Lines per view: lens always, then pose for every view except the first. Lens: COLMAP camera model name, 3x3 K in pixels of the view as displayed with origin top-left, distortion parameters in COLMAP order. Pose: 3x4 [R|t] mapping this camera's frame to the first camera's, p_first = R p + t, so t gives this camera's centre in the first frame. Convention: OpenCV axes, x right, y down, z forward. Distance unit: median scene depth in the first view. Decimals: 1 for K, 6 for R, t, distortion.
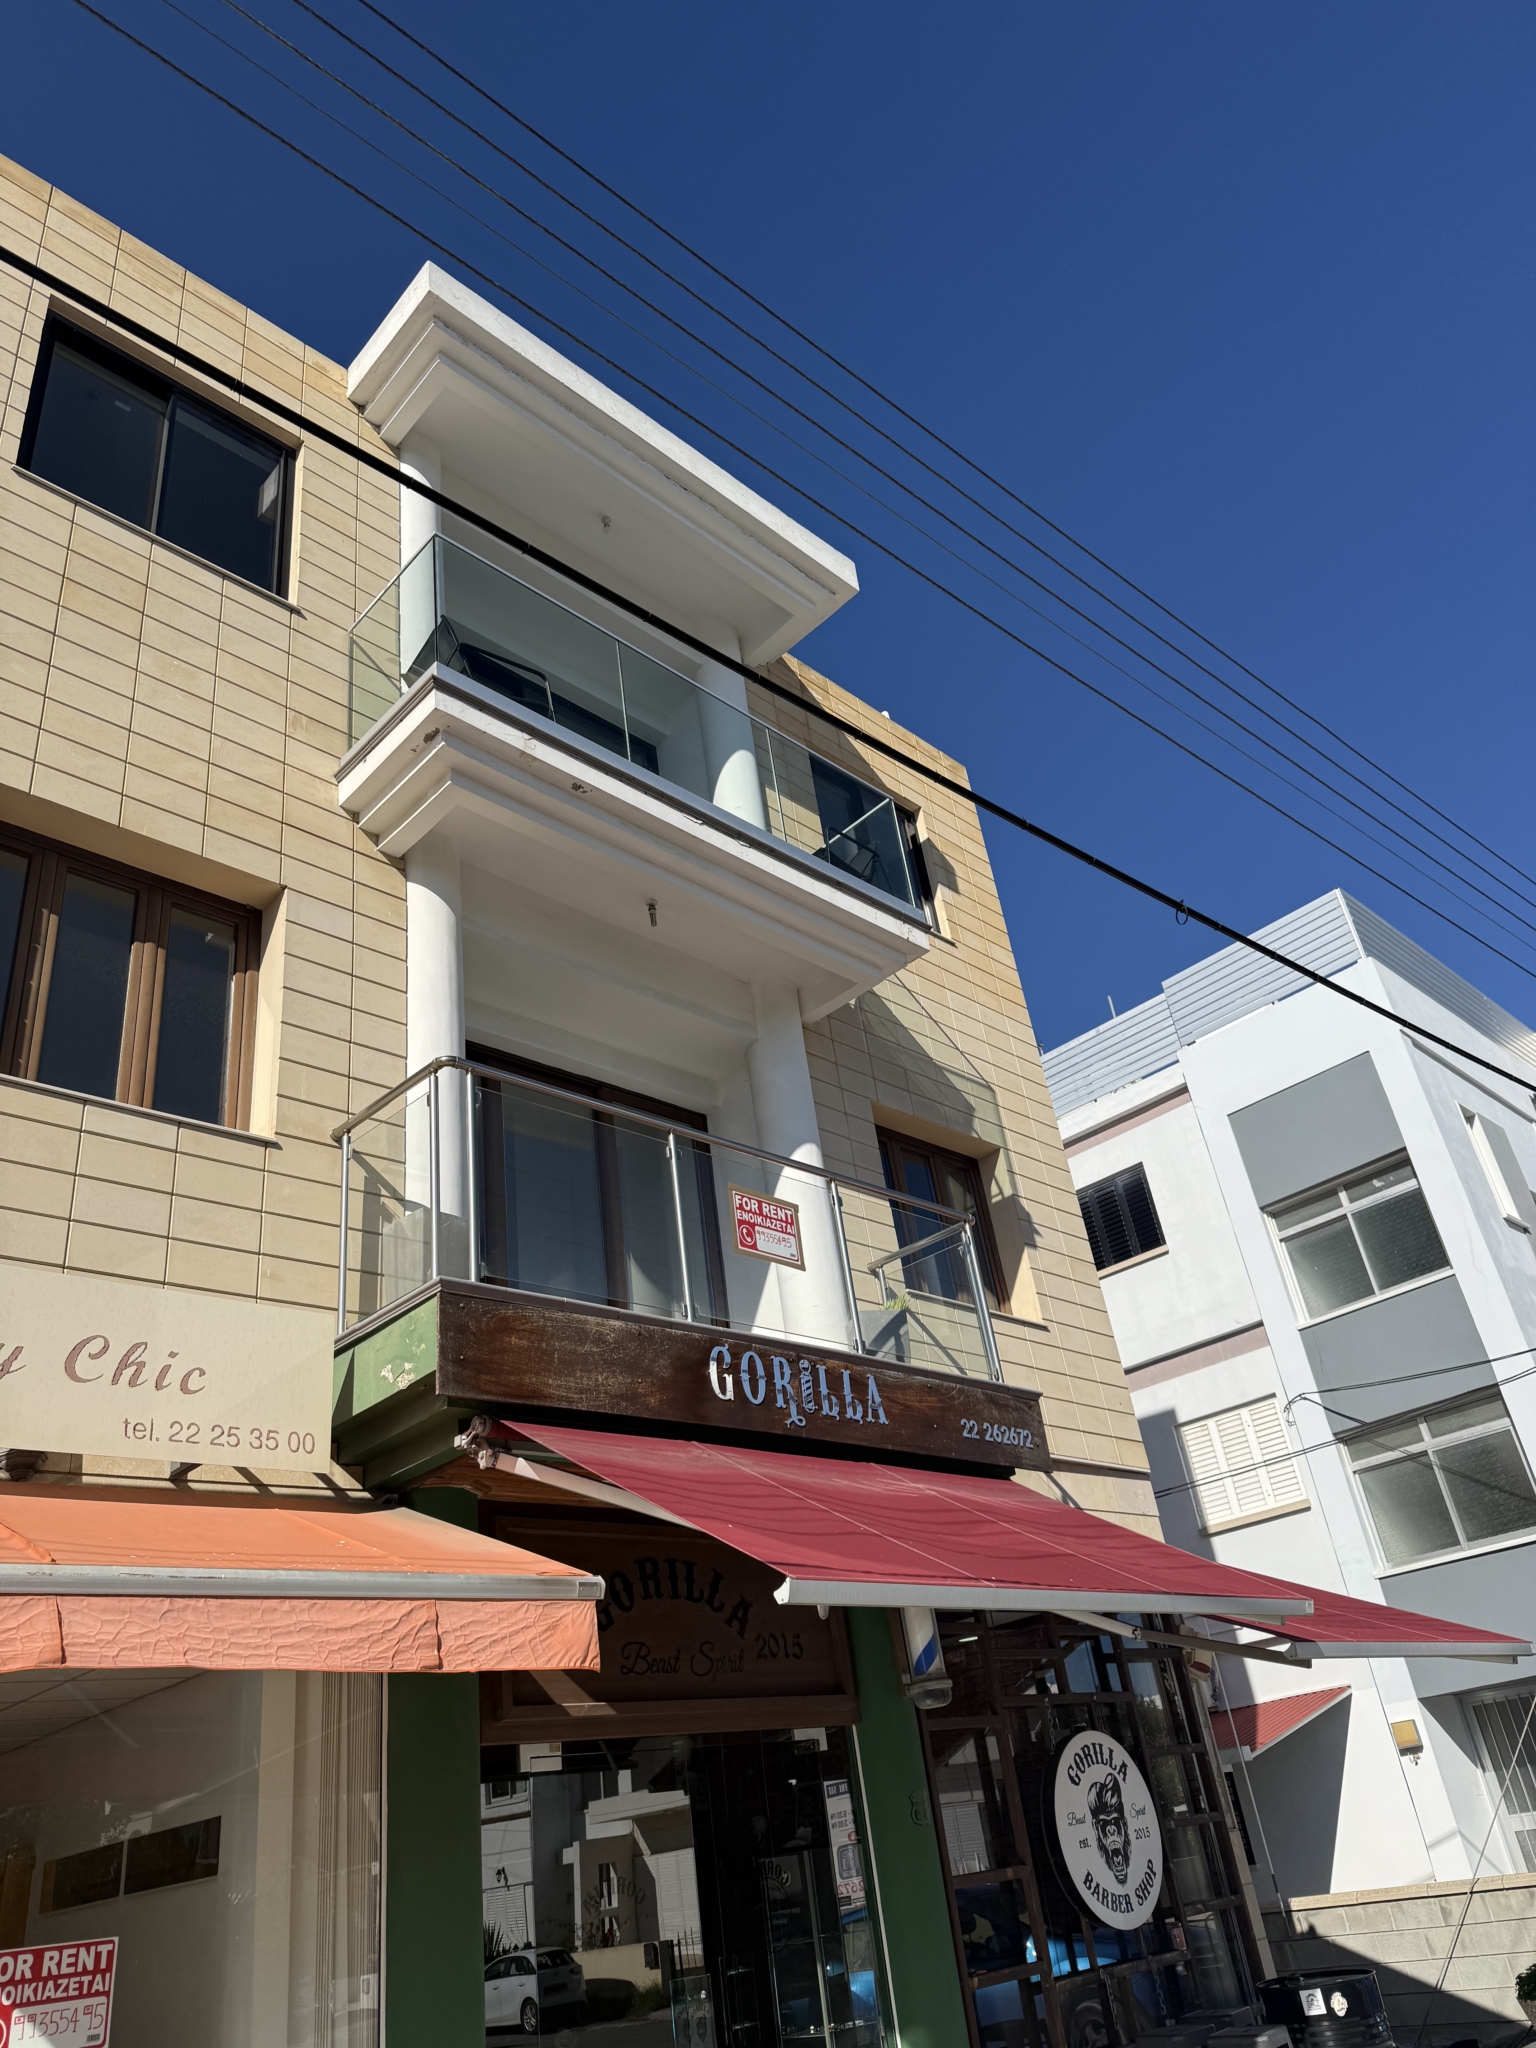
lens RADIAL K [[1439.2, 0, 749.2], [0, 1439.2, 1015.0], [0, 0, 1]] dist [0.064422, -0.079900]
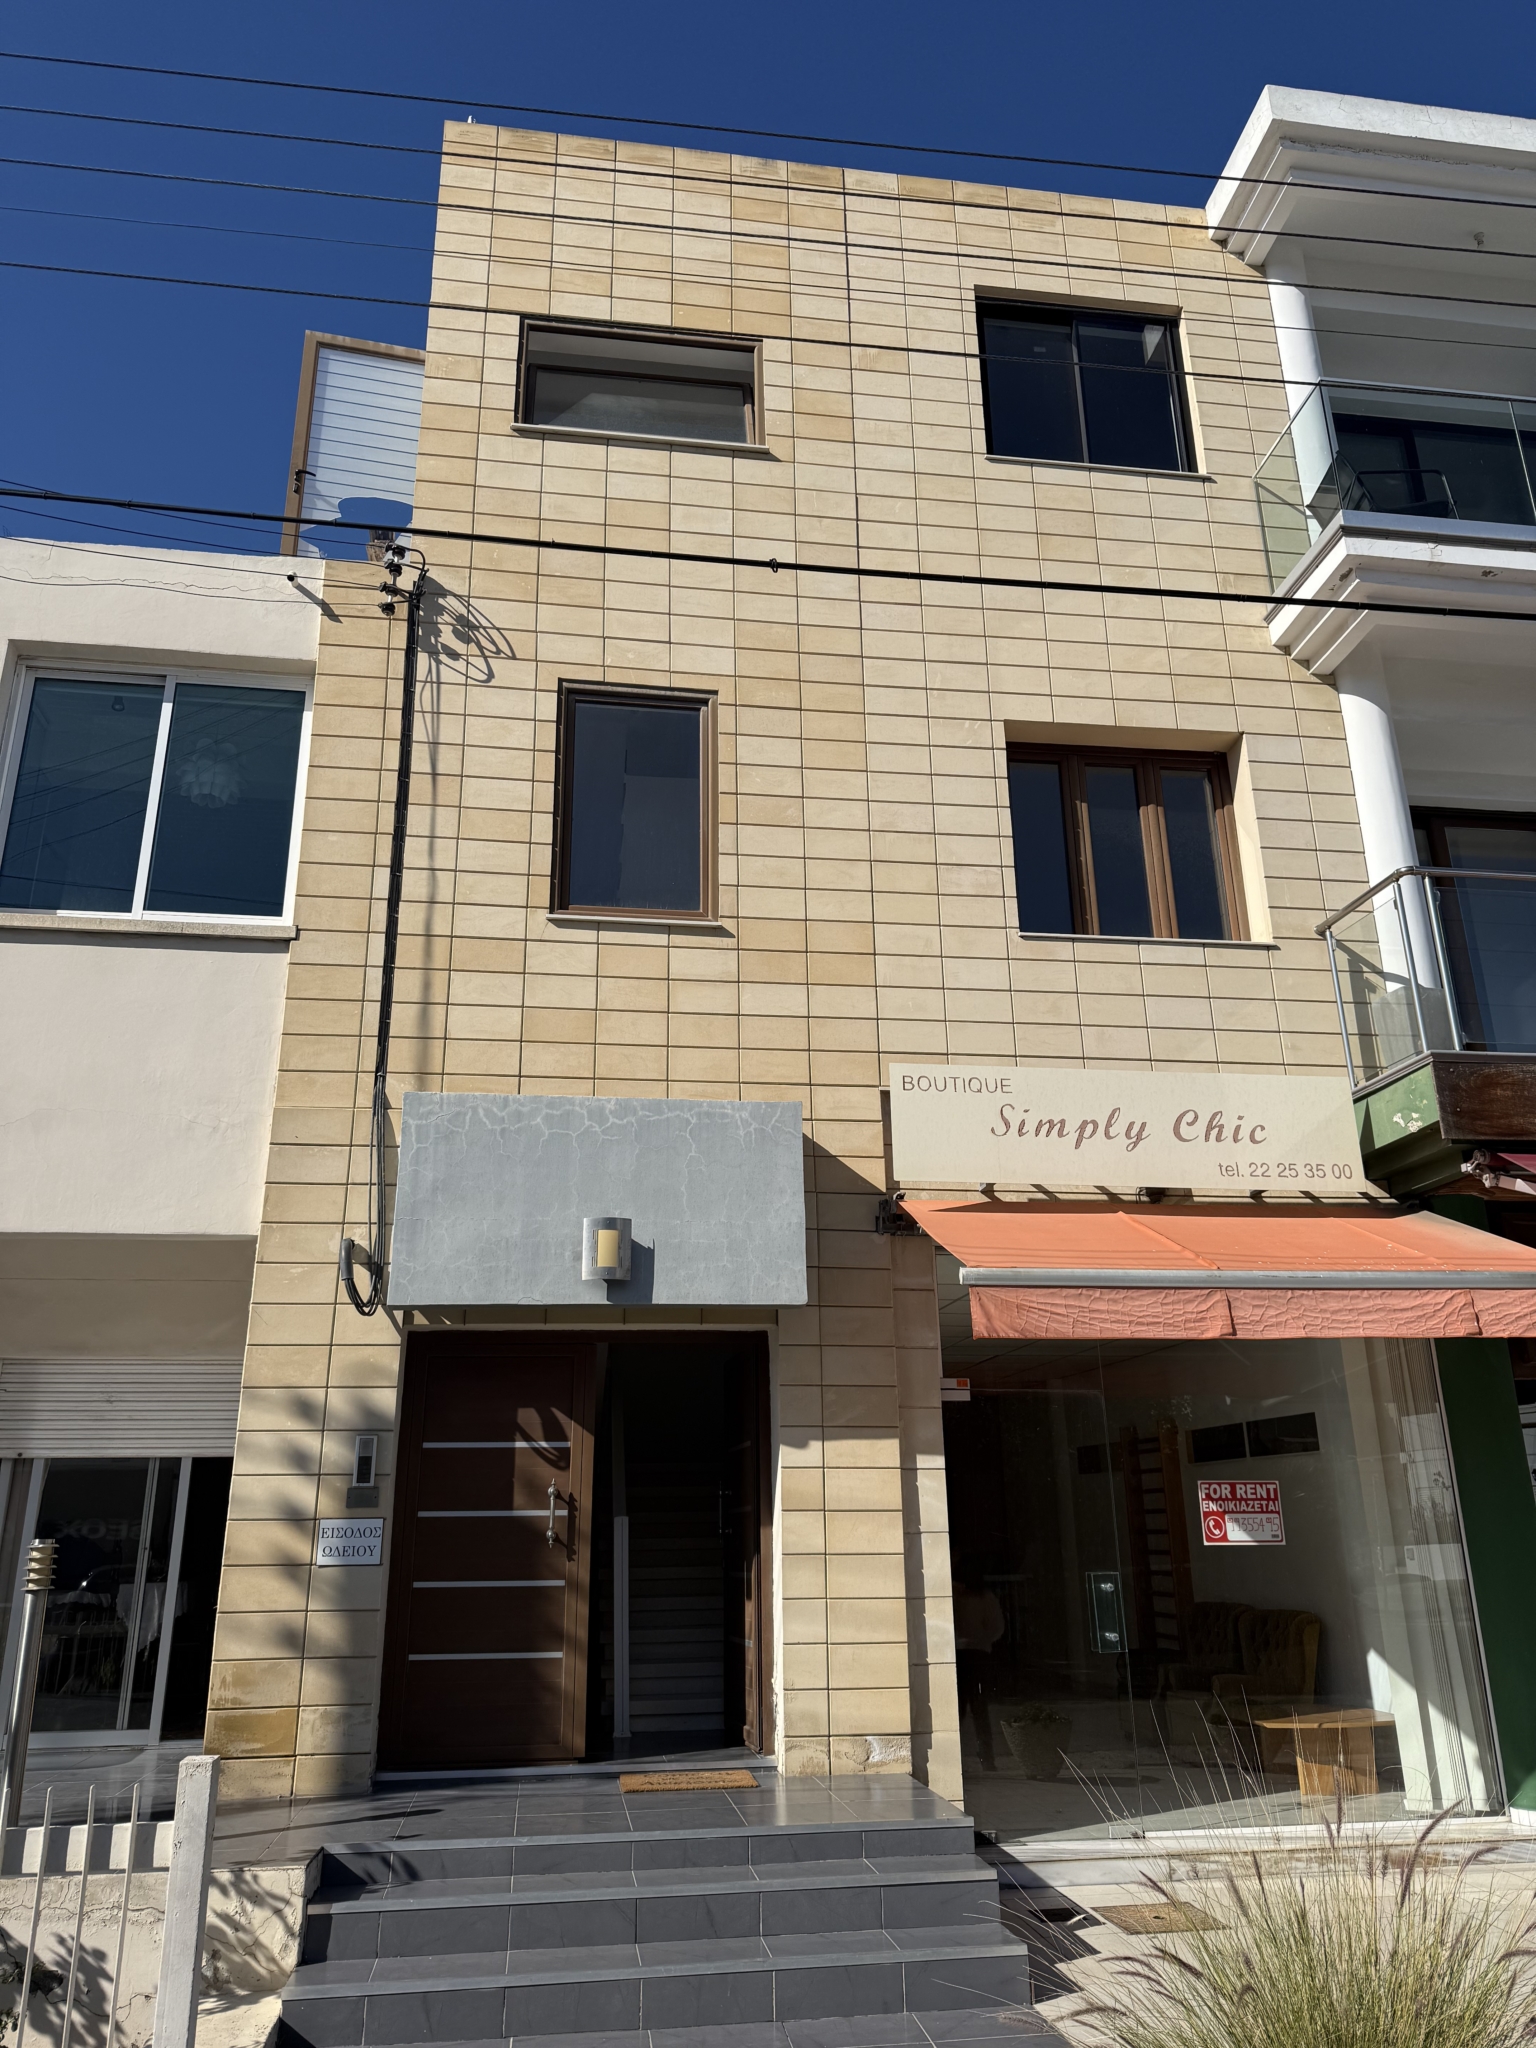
lens RADIAL K [[1439.2, 0, 778.4], [0, 1439.2, 998.8], [0, 0, 1]] dist [0.064422, -0.079900]
pose [[0.815936, -0.089294, -0.571204, 0.056168], [0.221273, 0.961006, 0.165847, -0.198513], [0.534122, -0.261713, 0.803878, -0.335391]]
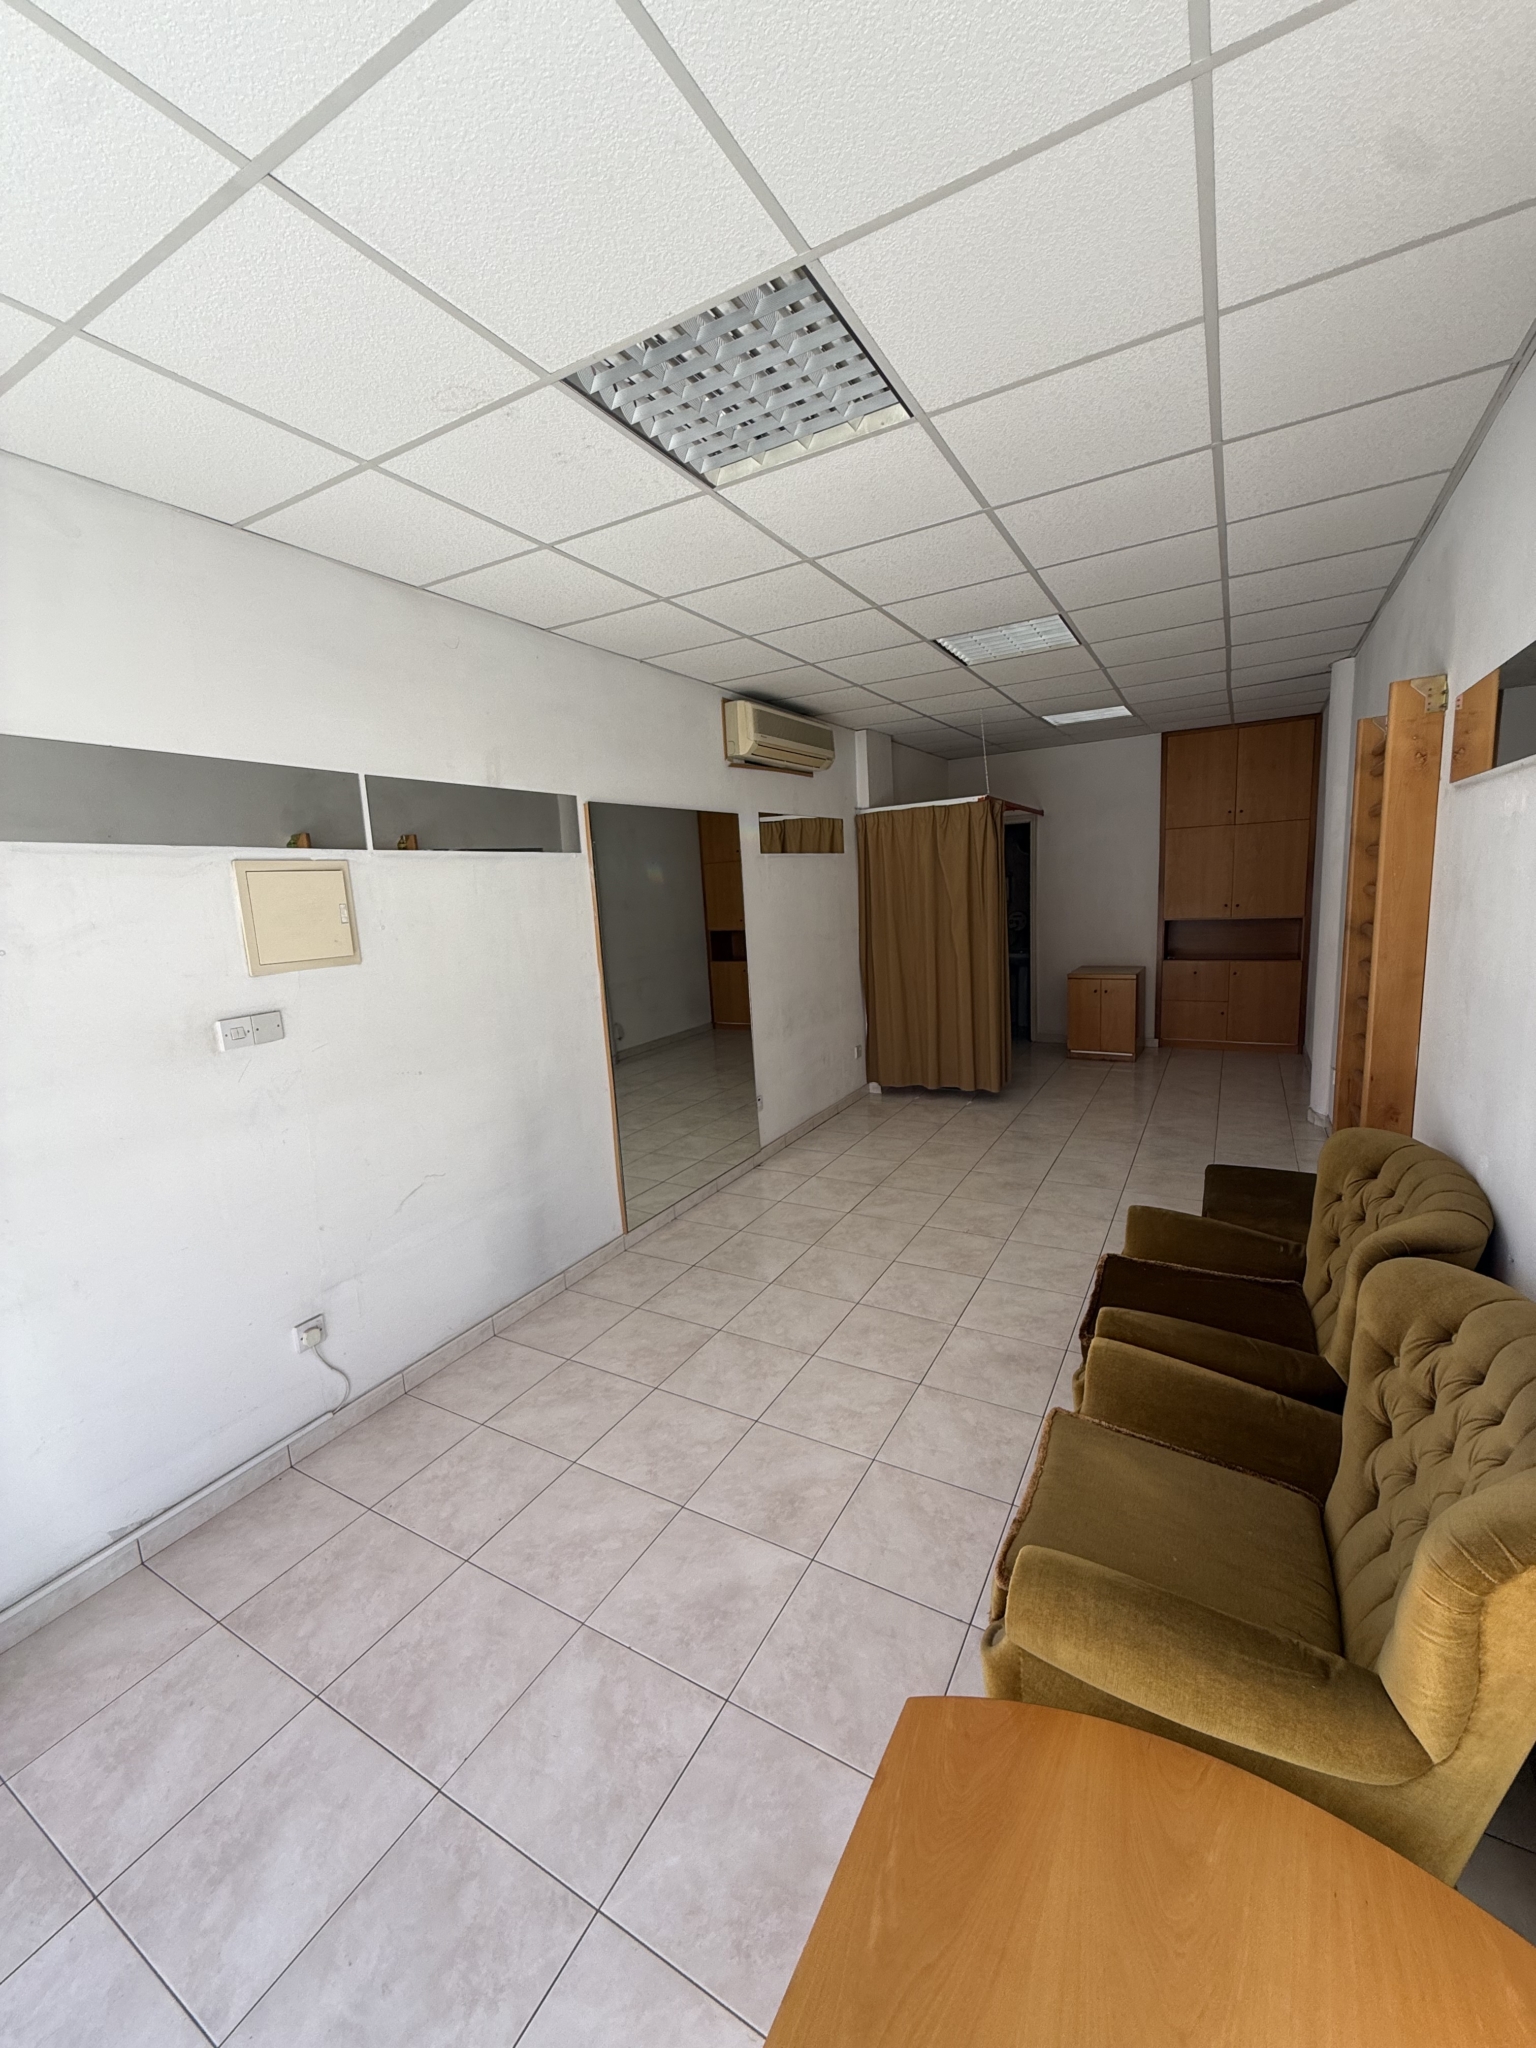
lens RADIAL K [[815.3, 0, 771.1], [0, 815.3, 1017.2], [0, 0, 1]] dist [-0.003414, 0.000911]
pose [[0.300369, 0.265559, -0.916109, -0.338044], [0.507865, 0.768464, 0.389276, 0.559691], [0.807373, -0.582187, 0.095954, 0.907825]]
